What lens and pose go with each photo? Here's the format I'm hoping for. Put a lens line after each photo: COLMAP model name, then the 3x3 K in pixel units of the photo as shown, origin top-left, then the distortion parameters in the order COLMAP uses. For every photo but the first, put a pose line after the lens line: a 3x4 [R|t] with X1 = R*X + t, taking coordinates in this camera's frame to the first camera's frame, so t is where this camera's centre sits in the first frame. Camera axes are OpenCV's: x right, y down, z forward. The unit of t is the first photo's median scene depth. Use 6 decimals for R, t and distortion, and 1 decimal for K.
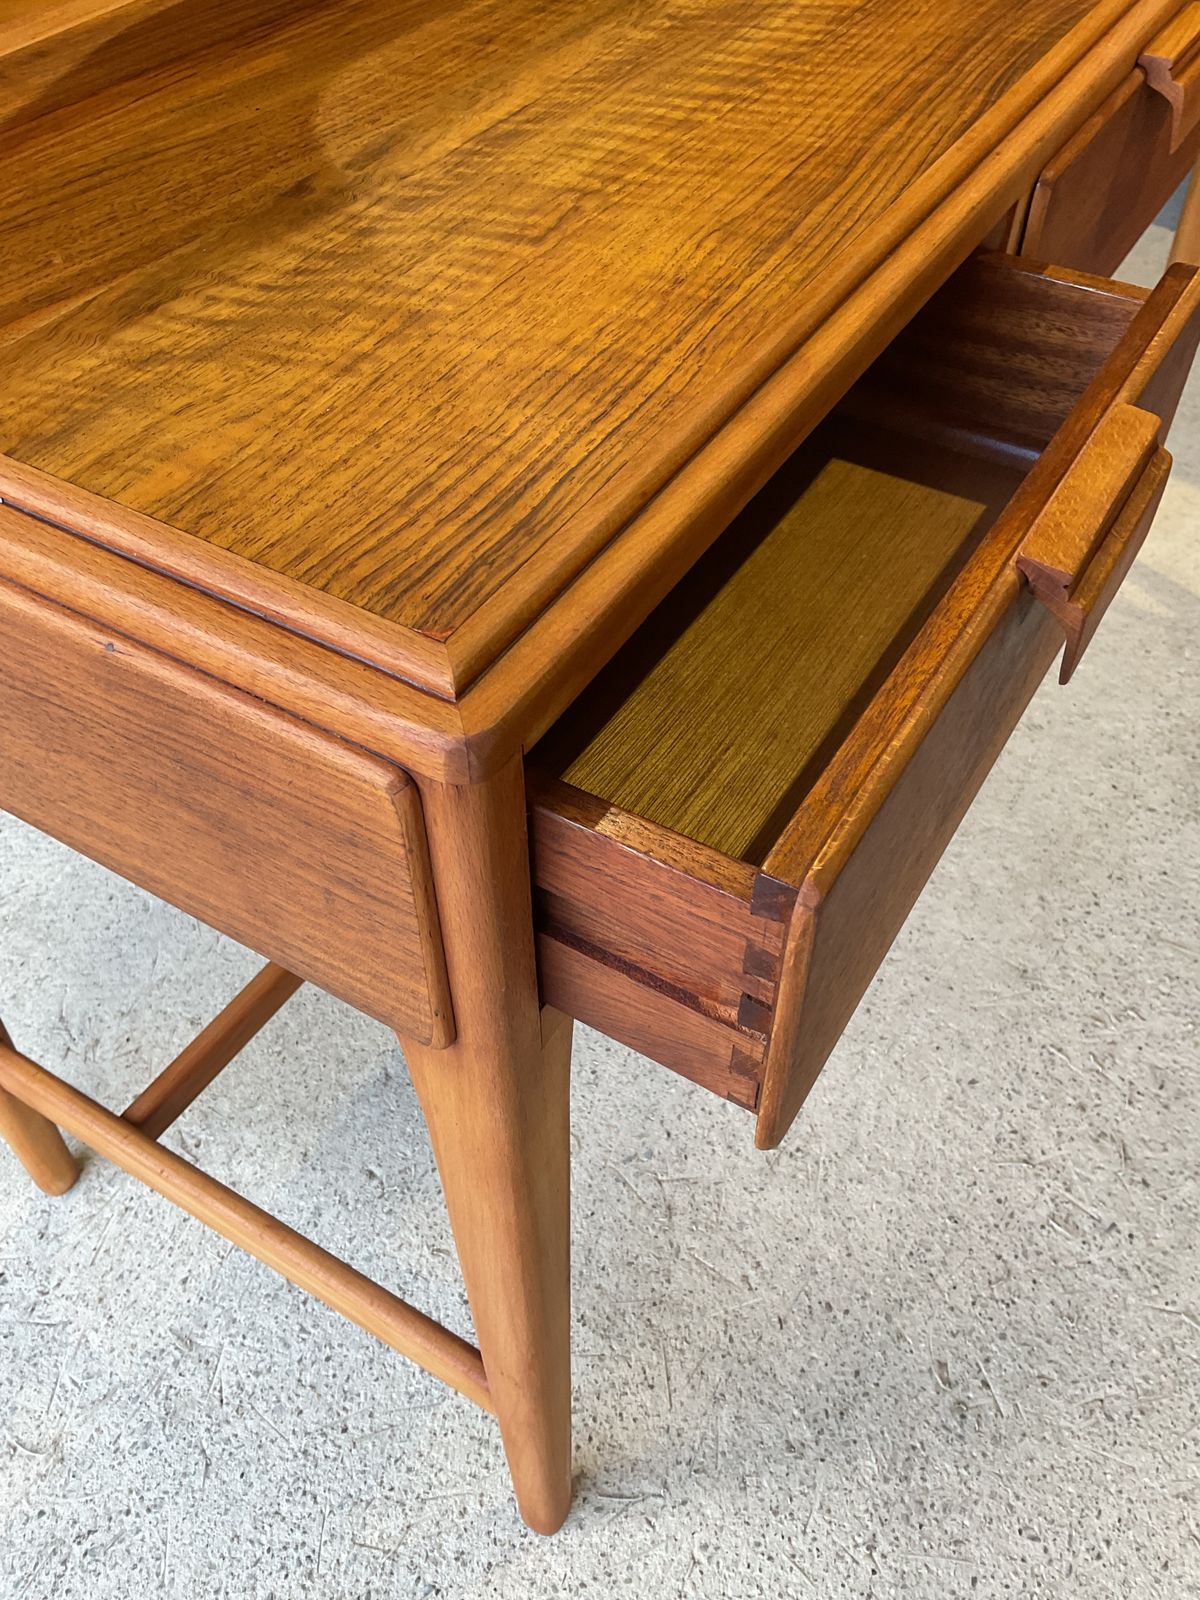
lens RADIAL K [[1321.9, 0, 604.1], [0, 1321.9, 796.3], [0, 0, 1]] dist [0.069662, -0.130218]
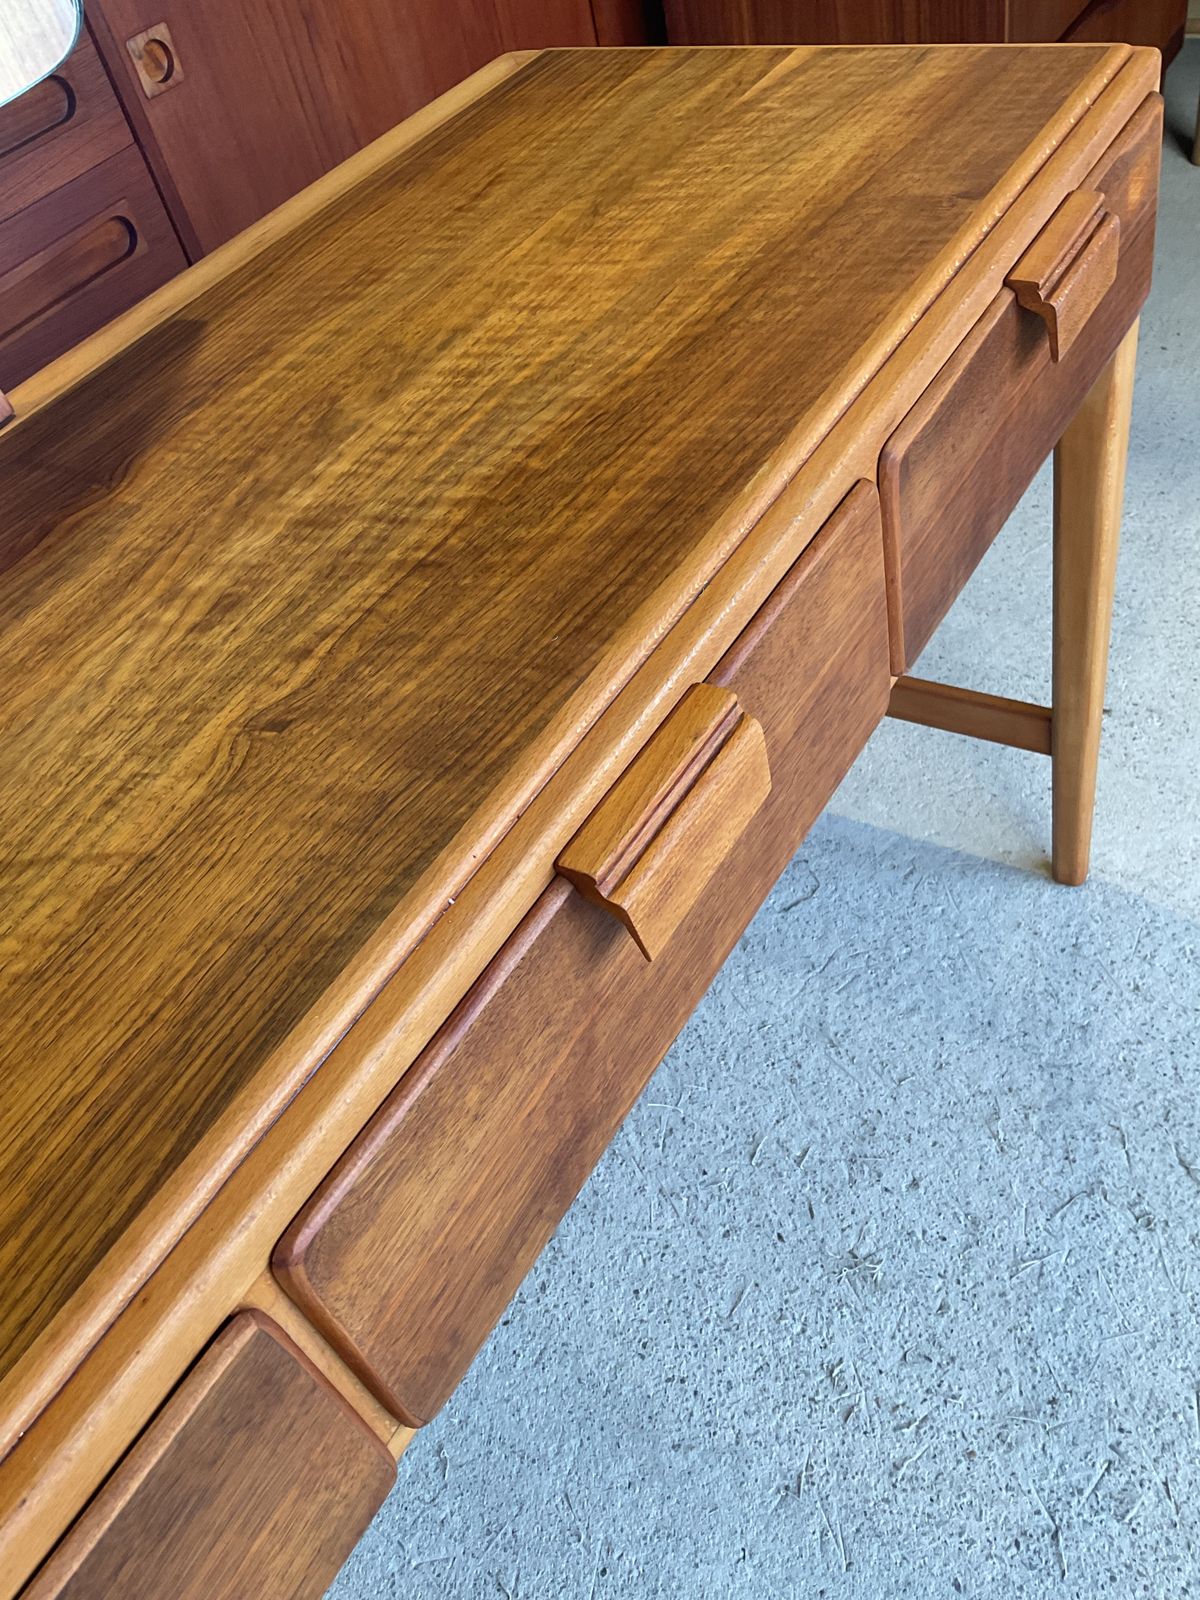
lens RADIAL K [[1321.9, 0, 598.1], [0, 1321.9, 796.8], [0, 0, 1]] dist [0.069662, -0.130218]
pose [[0.014977, -0.725946, 0.687588, 0.069967], [0.858880, 0.361435, 0.362891, -0.508676], [-0.511958, 0.585121, 0.628914, 0.347332]]
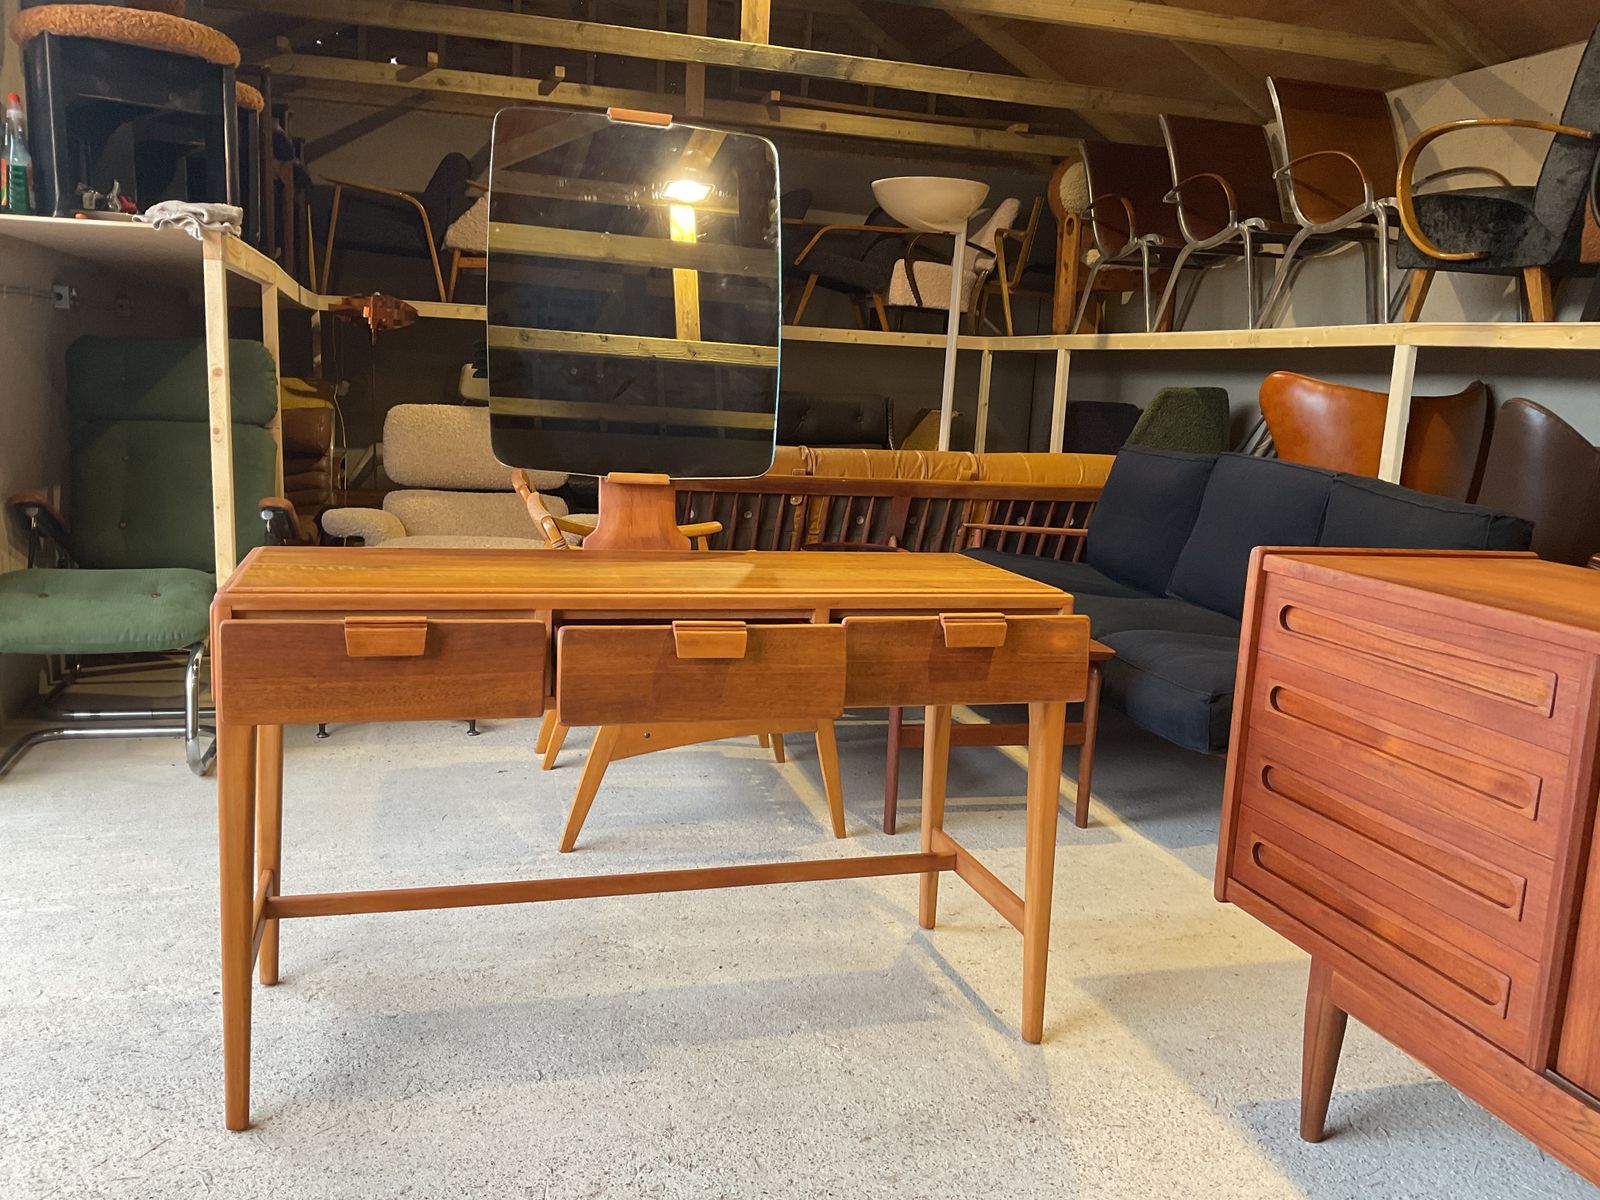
lens RADIAL K [[1321.9, 0, 805.8], [0, 1321.9, 585.6], [0, 0, 1]] dist [0.069662, -0.130218]
pose [[0.741719, 0.136540, -0.656666, 1.682212], [-0.529415, 0.720293, -0.448216, 0.353256], [0.411792, 0.680099, 0.606541, -0.424249]]
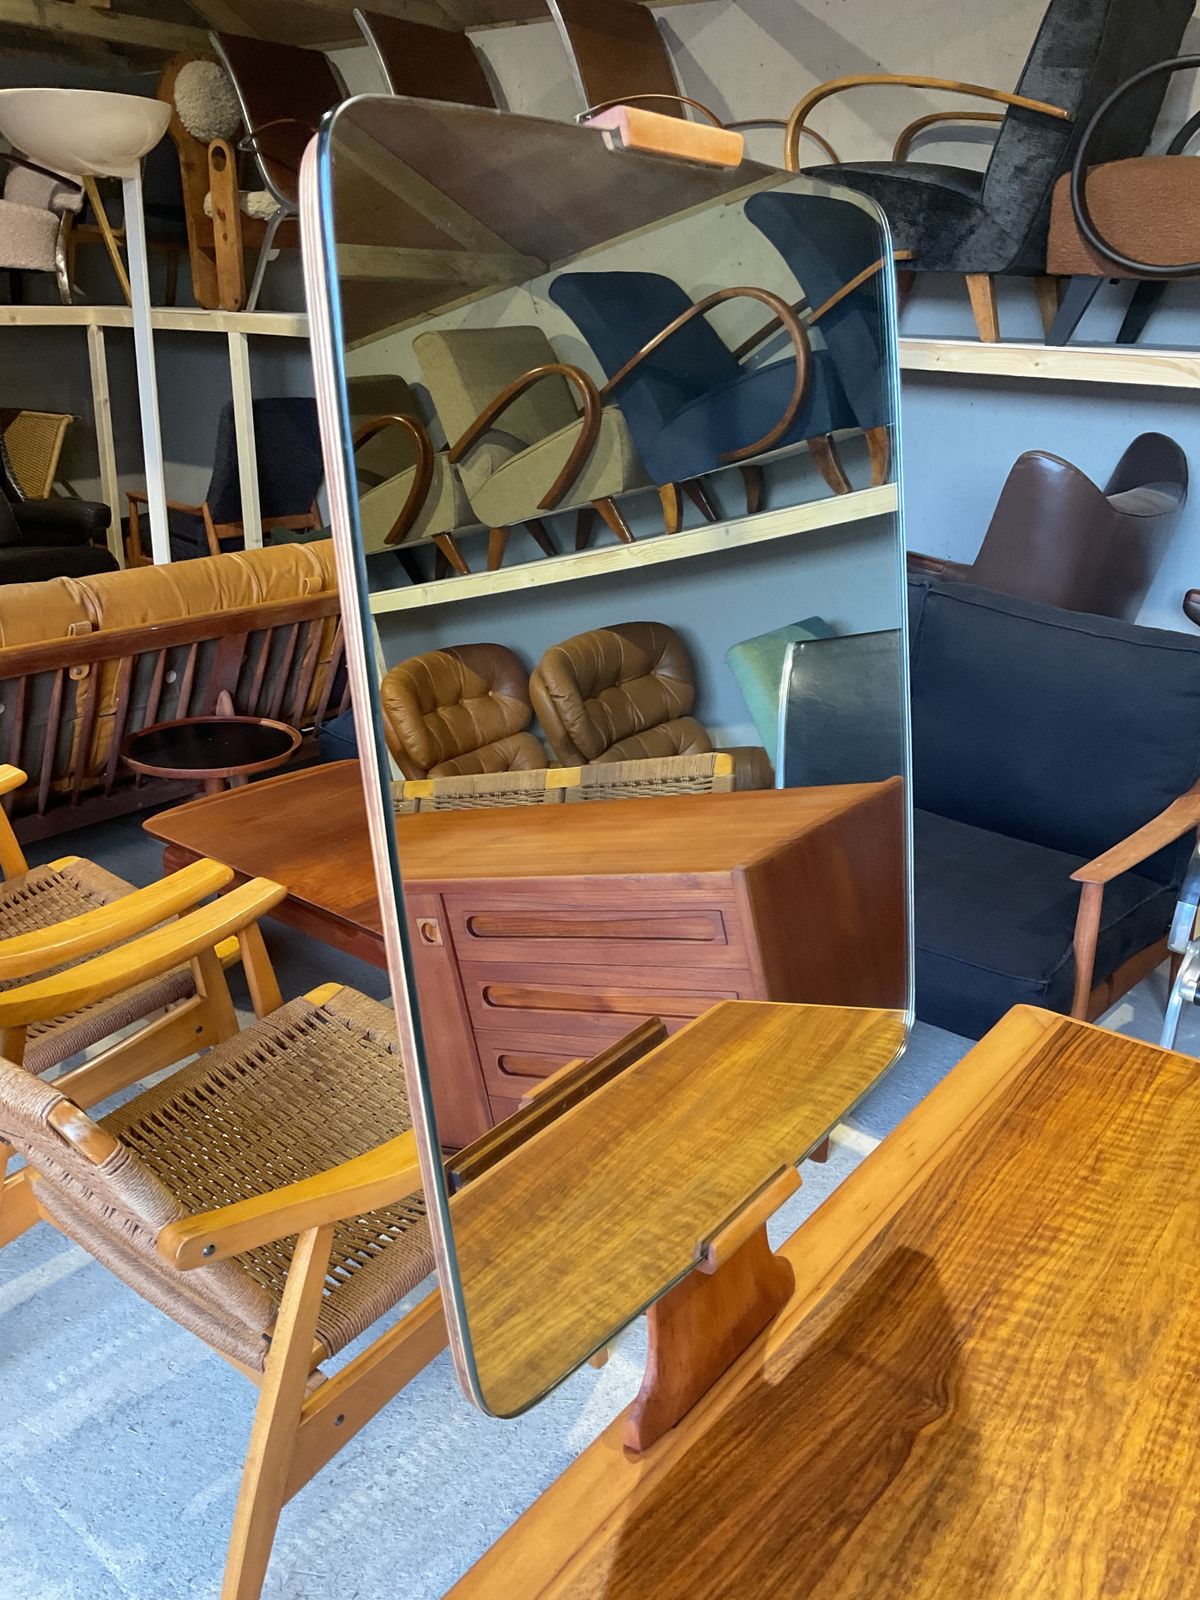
lens RADIAL K [[1321.9, 0, 597.3], [0, 1321.9, 775.1], [0, 0, 1]] dist [0.069662, -0.130218]
pose [[0.994405, 0.050355, -0.092860, -0.121908], [-0.088792, 0.874654, -0.476546, -0.502318], [0.057224, 0.482125, 0.874231, -0.144997]]
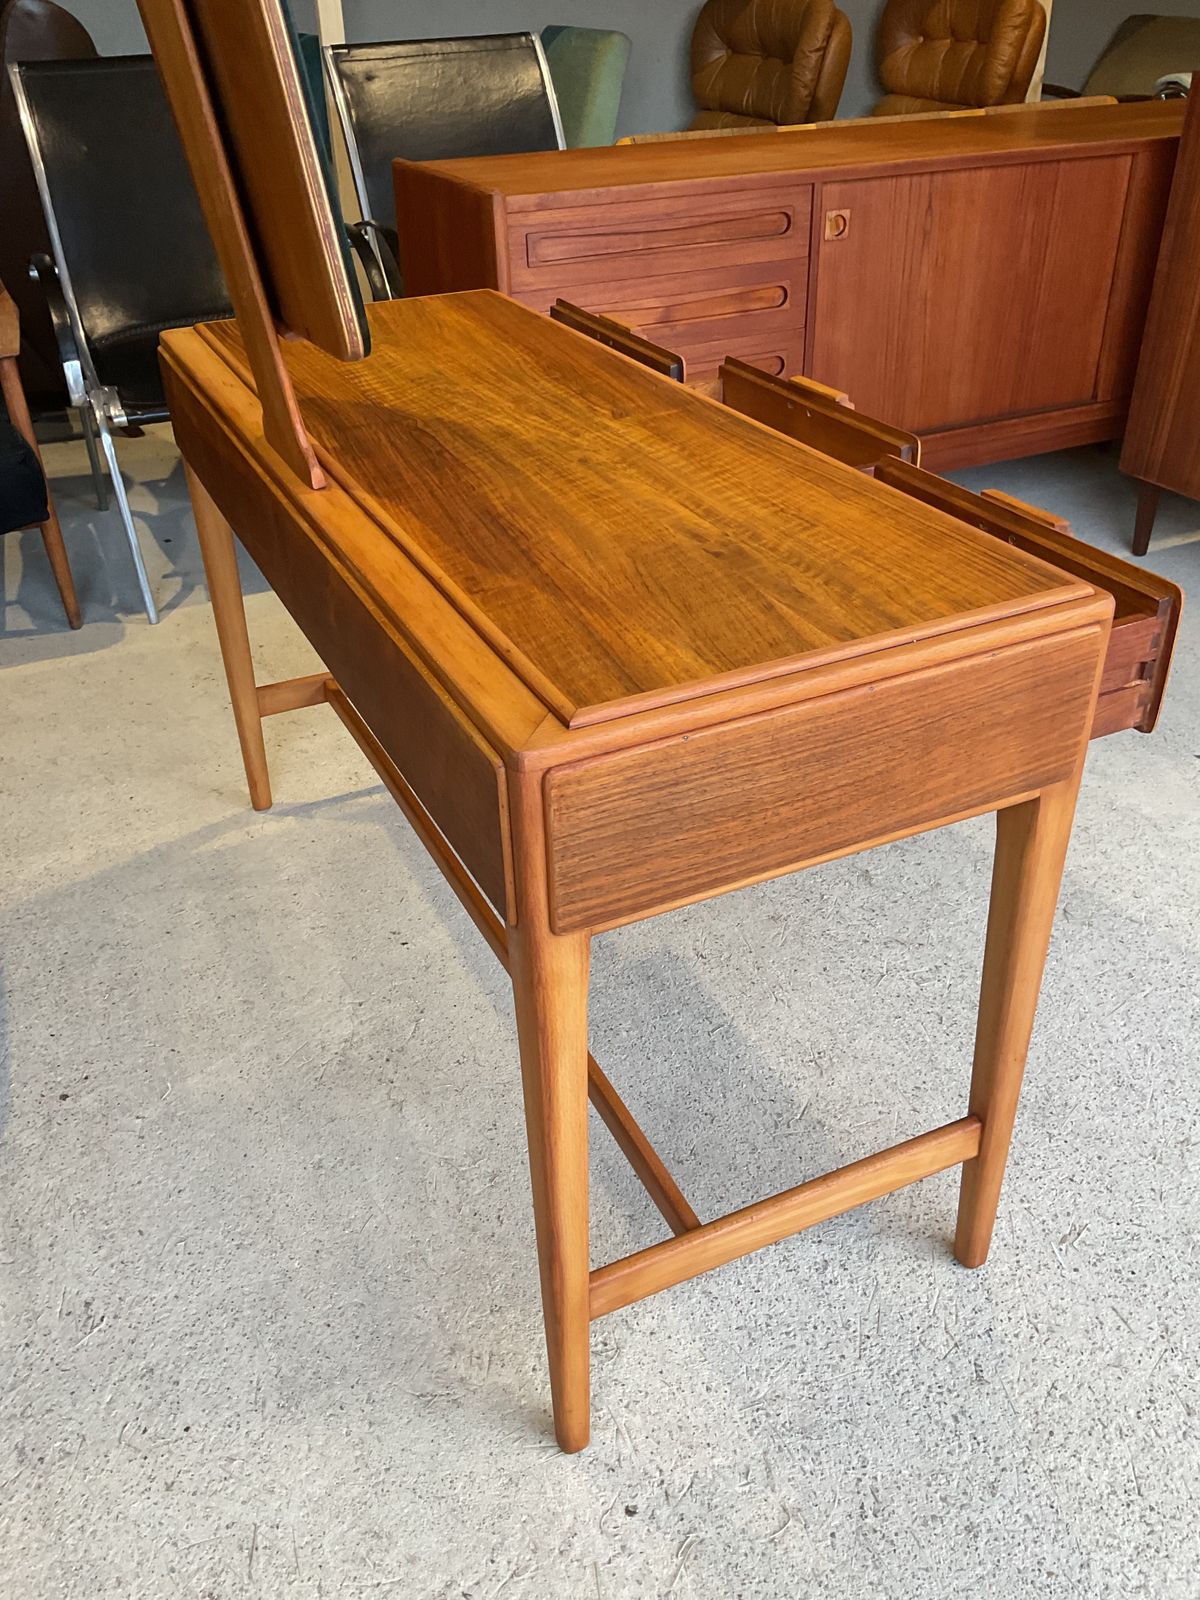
lens RADIAL K [[1321.9, 0, 589.1], [0, 1321.9, 794.5], [0, 0, 1]] dist [0.069662, -0.130218]
pose [[0.551093, -0.460827, 0.695654, -1.018403], [0.639252, 0.768991, 0.002996, -0.155110], [-0.536333, 0.443048, 0.718370, -0.112868]]
